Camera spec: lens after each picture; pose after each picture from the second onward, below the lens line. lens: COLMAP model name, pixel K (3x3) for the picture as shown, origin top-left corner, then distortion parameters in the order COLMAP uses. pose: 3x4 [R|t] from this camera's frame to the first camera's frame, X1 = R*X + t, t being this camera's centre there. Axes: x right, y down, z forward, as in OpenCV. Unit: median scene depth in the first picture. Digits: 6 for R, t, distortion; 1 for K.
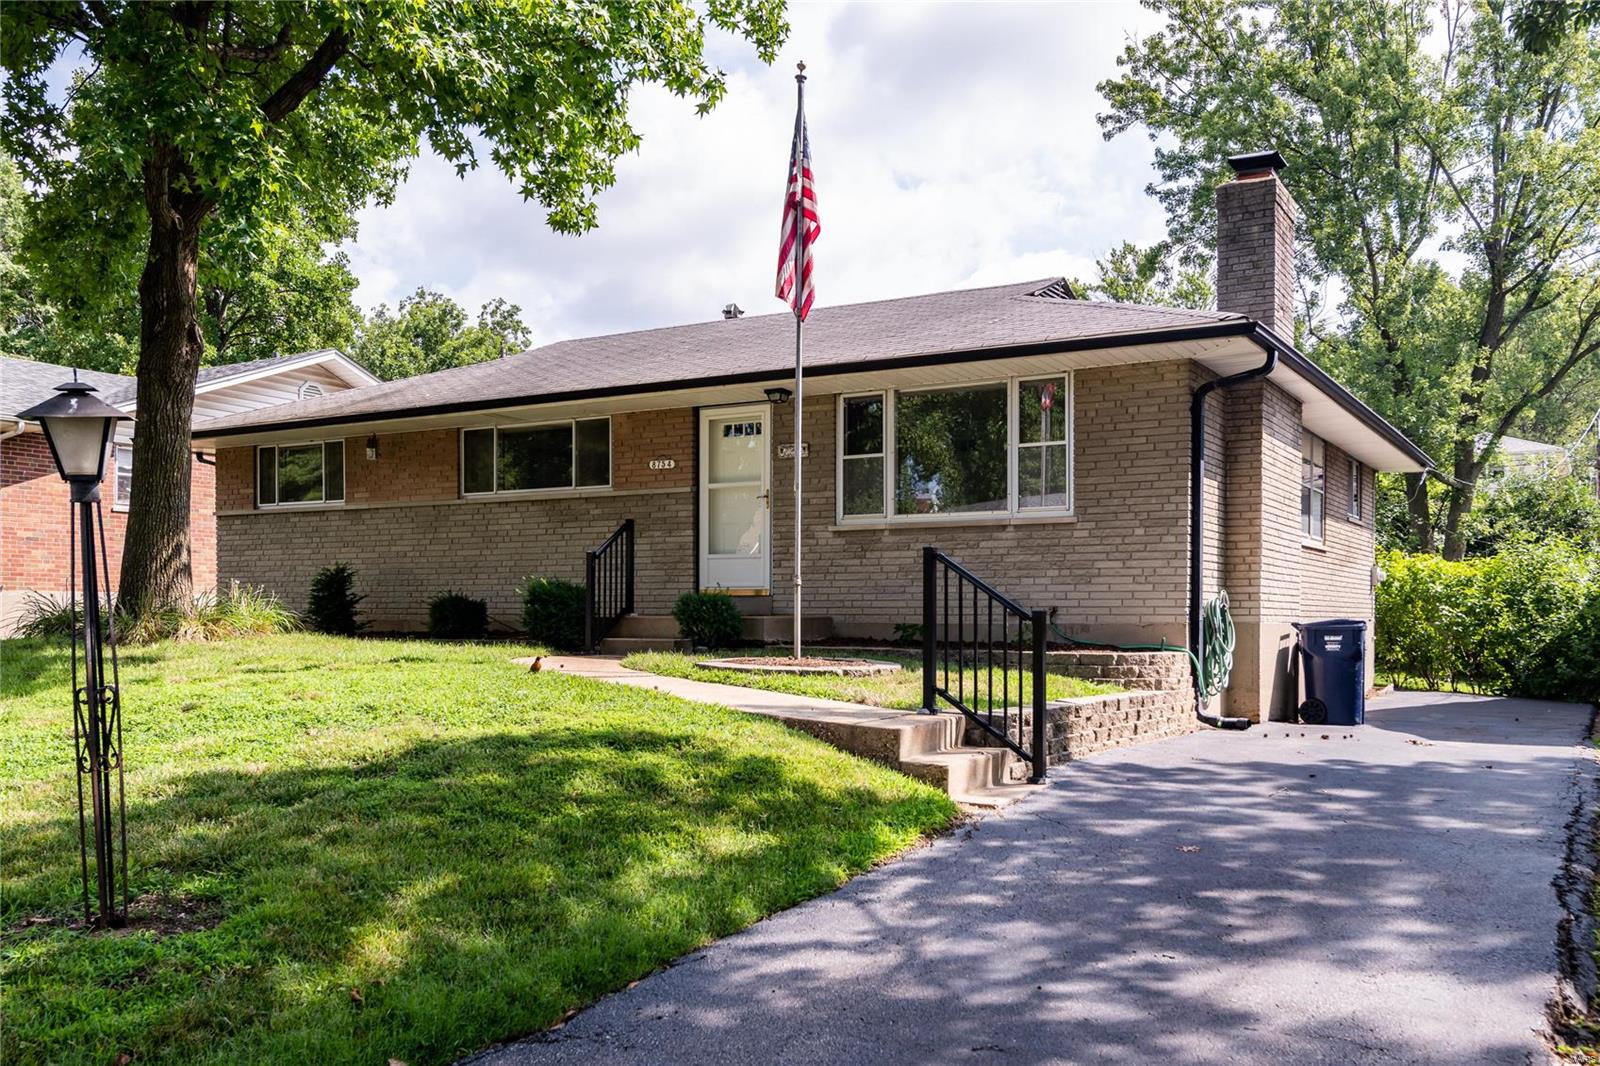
lens RADIAL K [[1132.5, 0, 799.7], [0, 1132.5, 536.8], [0, 0, 1]] dist [-0.005090, -0.000344]
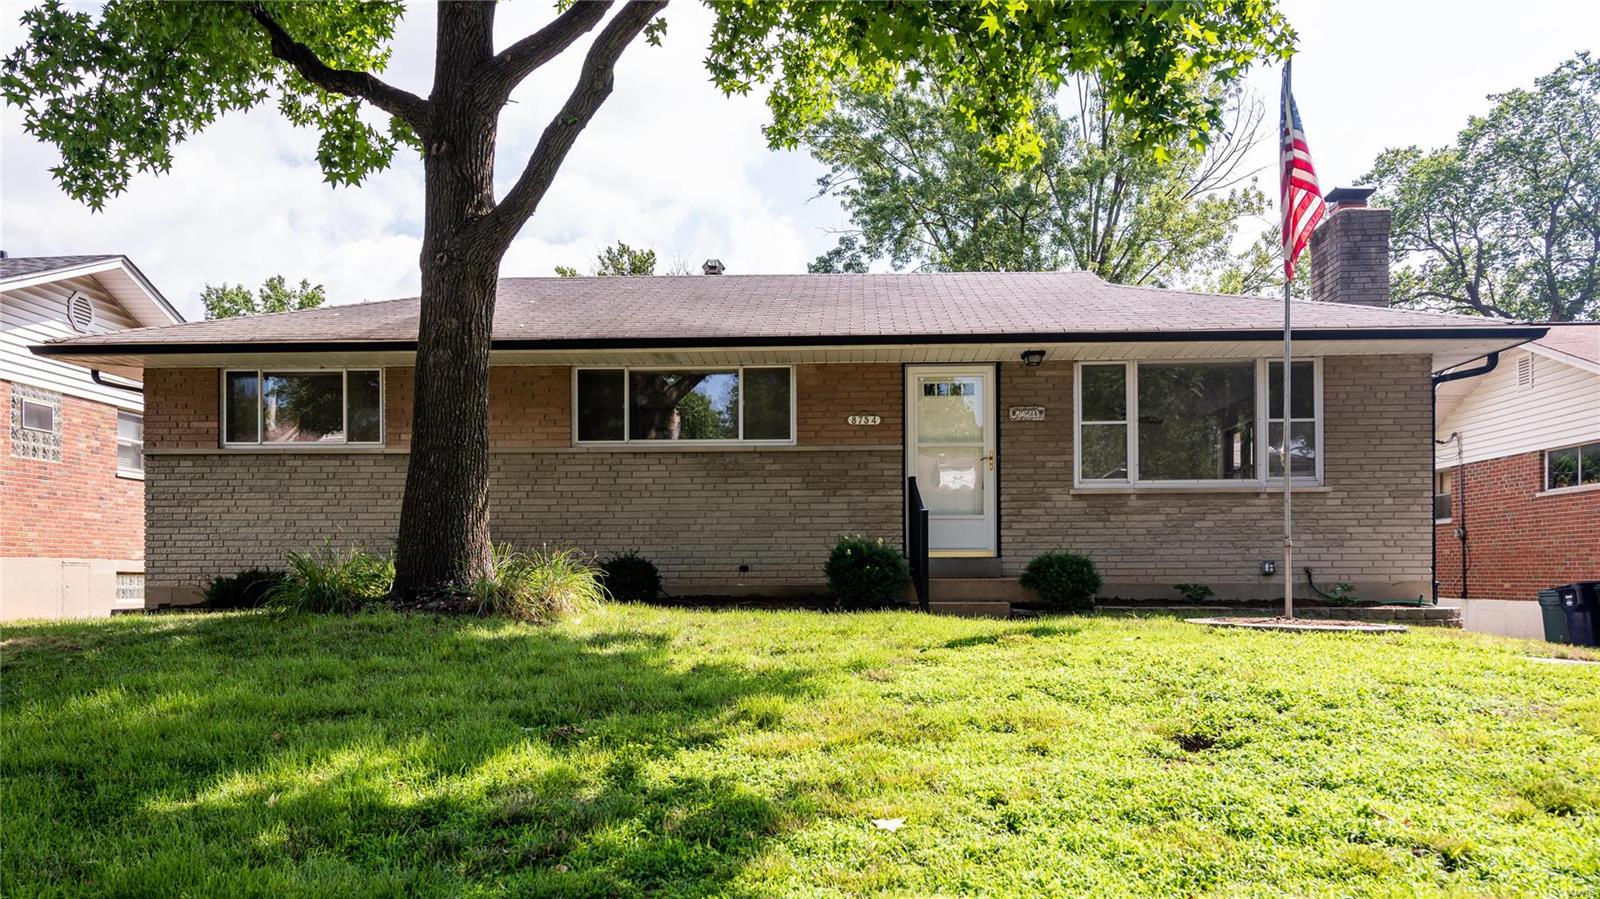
lens RADIAL K [[1076.5, 0, 799.6], [0, 1076.5, 452.4], [0, 0, 1]] dist [0.001556, -0.000214]
pose [[0.914949, 0.040560, 0.401526, -0.595908], [-0.020874, 0.998361, -0.053285, 0.014325], [-0.403029, 0.040372, 0.914296, 0.212084]]
